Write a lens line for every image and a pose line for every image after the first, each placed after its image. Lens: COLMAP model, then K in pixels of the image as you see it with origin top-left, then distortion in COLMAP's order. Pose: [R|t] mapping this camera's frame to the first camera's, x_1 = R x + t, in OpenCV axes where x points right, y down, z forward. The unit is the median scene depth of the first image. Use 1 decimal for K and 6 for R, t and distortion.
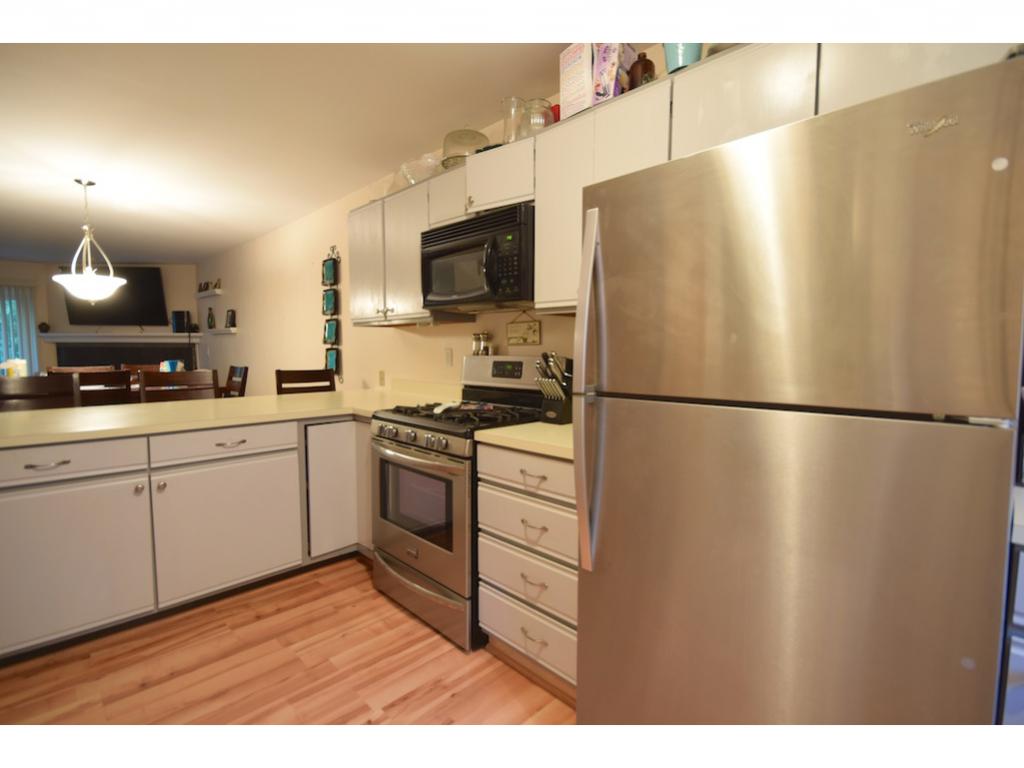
lens RADIAL K [[491.5, 0, 509.7], [0, 491.5, 382.6], [0, 0, 1]] dist [0.021871, -0.012708]
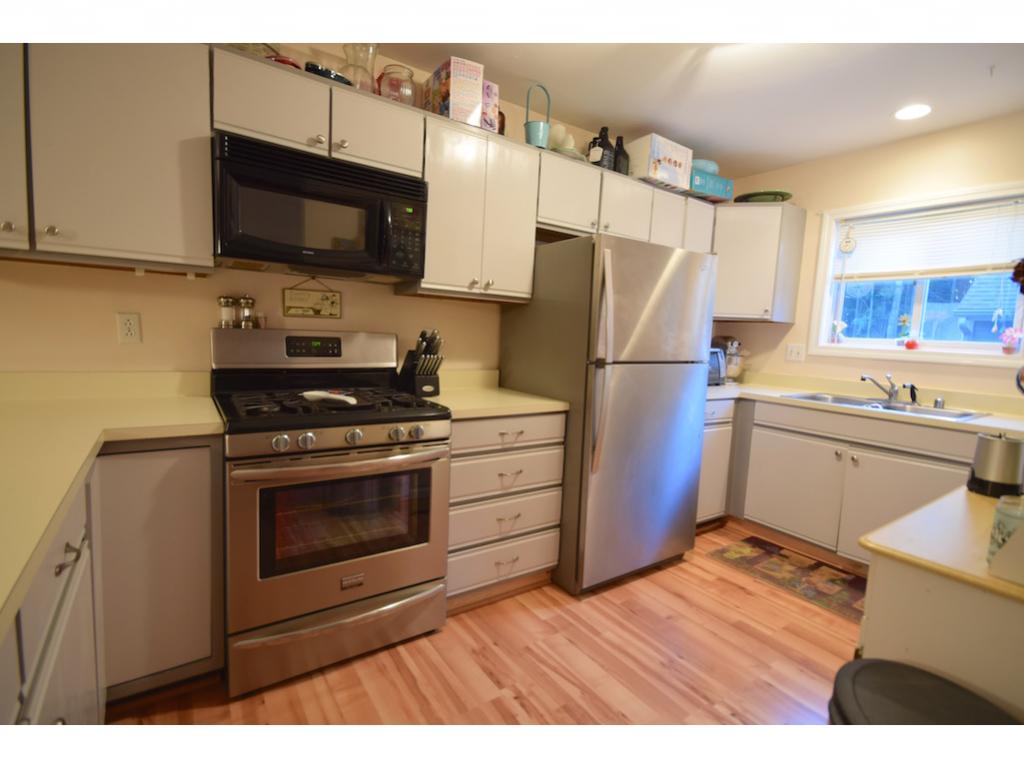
lens RADIAL K [[491.5, 0, 509.7], [0, 491.5, 382.6], [0, 0, 1]] dist [0.021871, -0.012708]
pose [[0.171970, -0.097130, 0.980302, -0.923892], [0.022188, 0.995257, 0.094720, -0.045508], [-0.984852, 0.005462, 0.173309, 0.629812]]
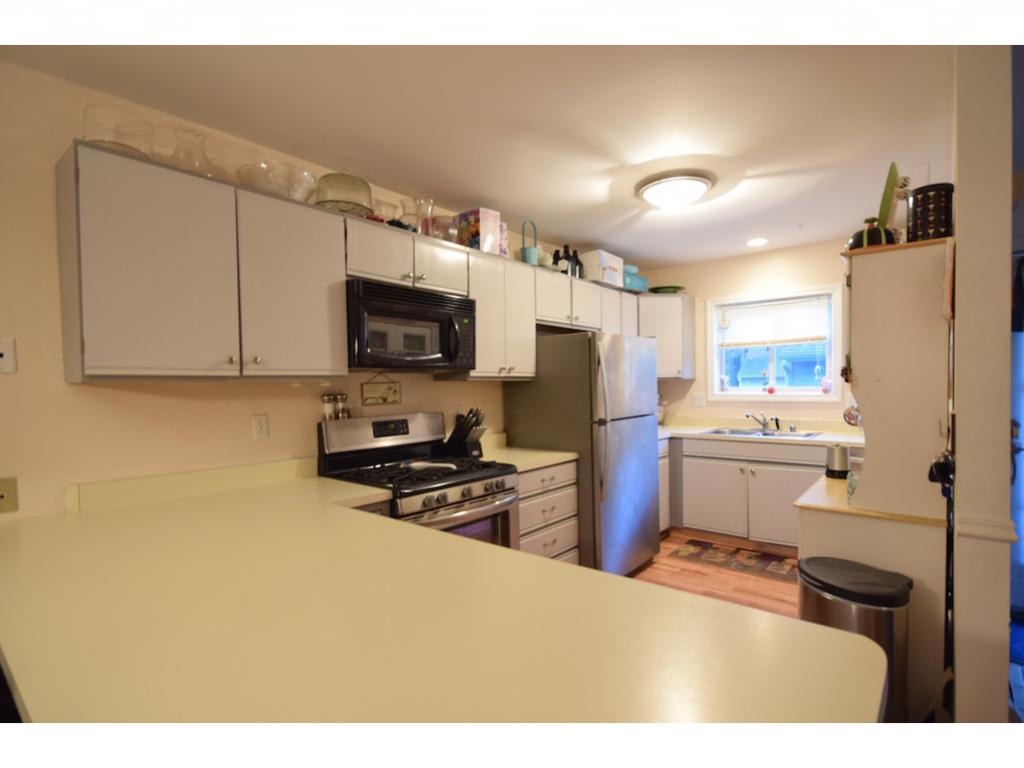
lens RADIAL K [[515.4, 0, 530.2], [0, 515.4, 397.5], [0, 0, 1]] dist [0.003466, 0.000451]
pose [[-0.121215, -0.026477, 0.992273, -1.339958], [0.085848, 0.995619, 0.037053, -0.127607], [-0.988907, 0.089676, -0.118411, 0.991496]]
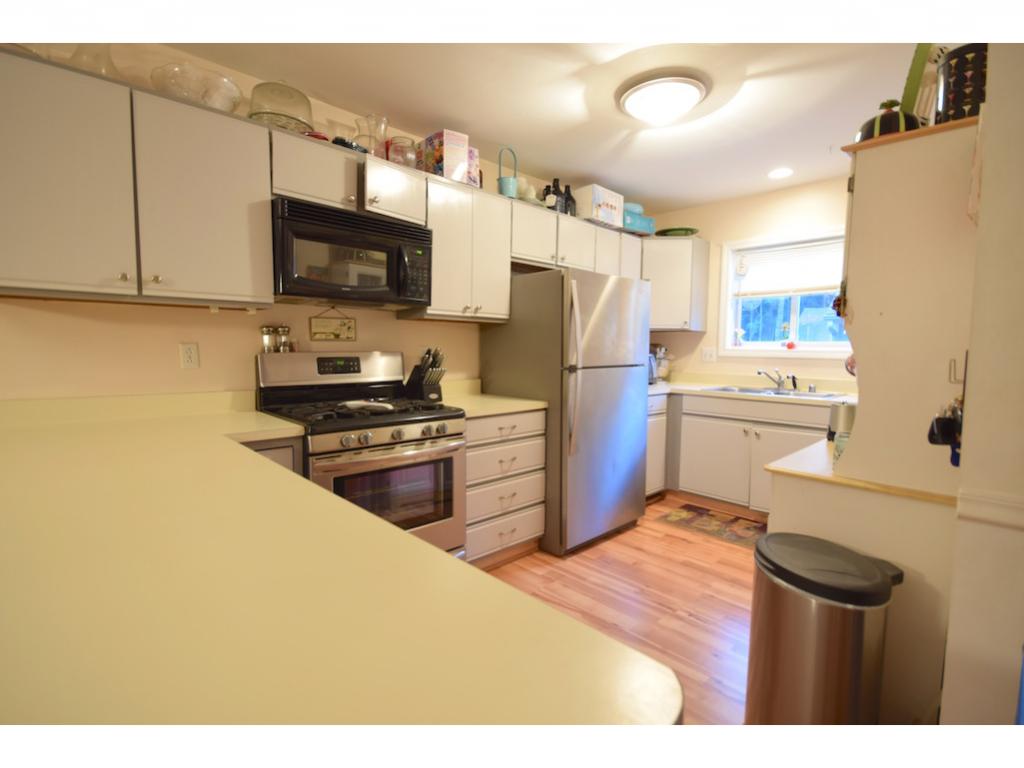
lens RADIAL K [[494.3, 0, 510.6], [0, 494.3, 382.5], [0, 0, 1]] dist [0.010175, -0.000211]
pose [[0.014014, -0.075524, 0.997046, -1.191983], [0.059200, 0.995457, 0.074571, -0.055450], [-0.998148, 0.057980, 0.018421, 0.760649]]
